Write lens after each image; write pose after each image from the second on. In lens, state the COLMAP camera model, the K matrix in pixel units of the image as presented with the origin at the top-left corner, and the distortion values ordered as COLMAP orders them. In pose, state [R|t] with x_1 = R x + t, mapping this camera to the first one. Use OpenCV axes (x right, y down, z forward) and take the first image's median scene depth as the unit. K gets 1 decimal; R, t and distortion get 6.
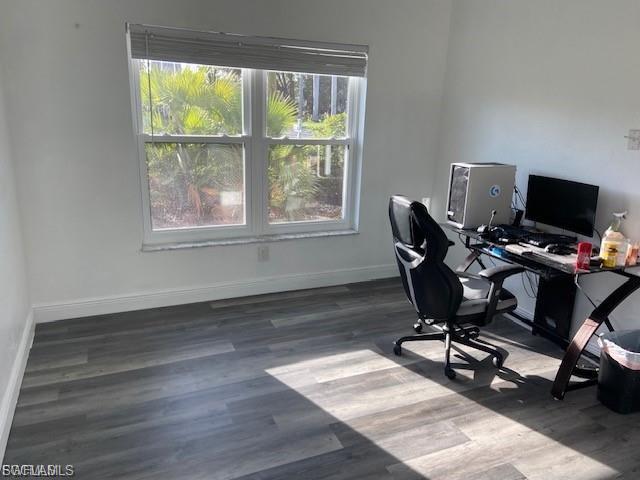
lens RADIAL K [[488.8, 0, 320.0], [0, 488.8, 240.0], [0, 0, 1]] dist [0.088420, -0.106440]
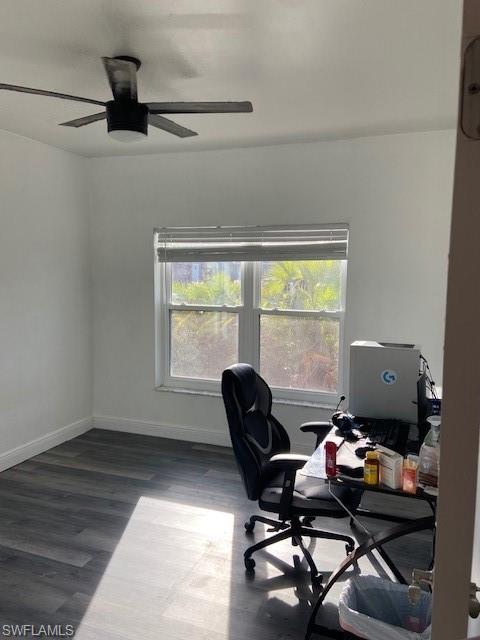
lens RADIAL K [[488.8, 0, 240.0], [0, 488.8, 320.0], [0, 0, 1]] dist [0.088420, -0.106440]
pose [[0.712192, 0.045745, -0.700492, 0.756307], [-0.170903, 0.979149, -0.109814, -0.058560], [0.680863, 0.197925, 0.705160, 0.211032]]
